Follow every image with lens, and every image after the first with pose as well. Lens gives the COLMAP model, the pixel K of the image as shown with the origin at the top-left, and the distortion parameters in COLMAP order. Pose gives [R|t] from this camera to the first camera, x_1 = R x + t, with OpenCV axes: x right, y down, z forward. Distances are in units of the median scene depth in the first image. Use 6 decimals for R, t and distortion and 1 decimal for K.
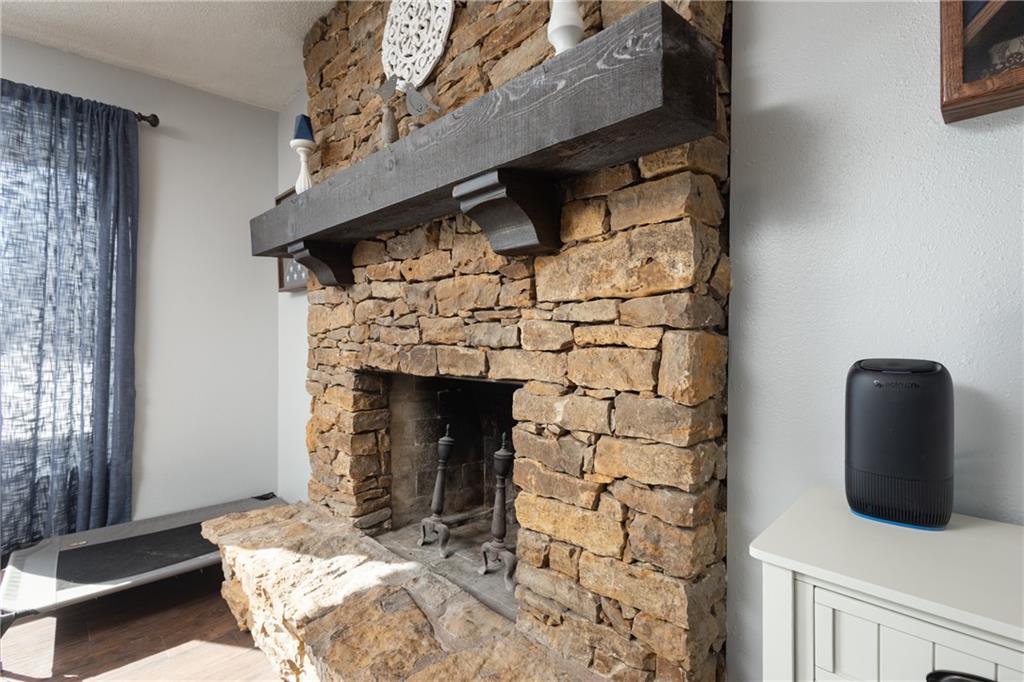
lens RADIAL K [[469.1, 0, 511.8], [0, 469.1, 339.0], [0, 0, 1]] dist [0.005099, 0.000274]
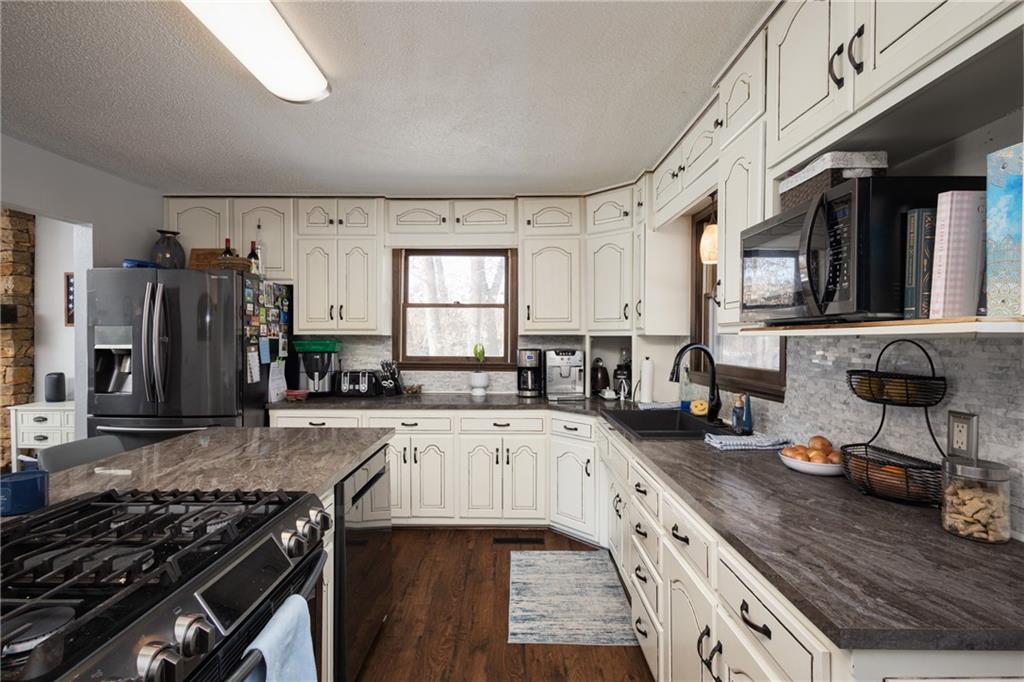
lens RADIAL K [[469.1, 0, 510.6], [0, 469.1, 344.4], [0, 0, 1]] dist [0.005099, 0.000274]
pose [[0.713501, -0.015106, 0.700491, 0.591528], [-0.002917, 0.999695, 0.024530, -0.332433], [-0.700648, -0.019545, 0.713240, -5.062470]]
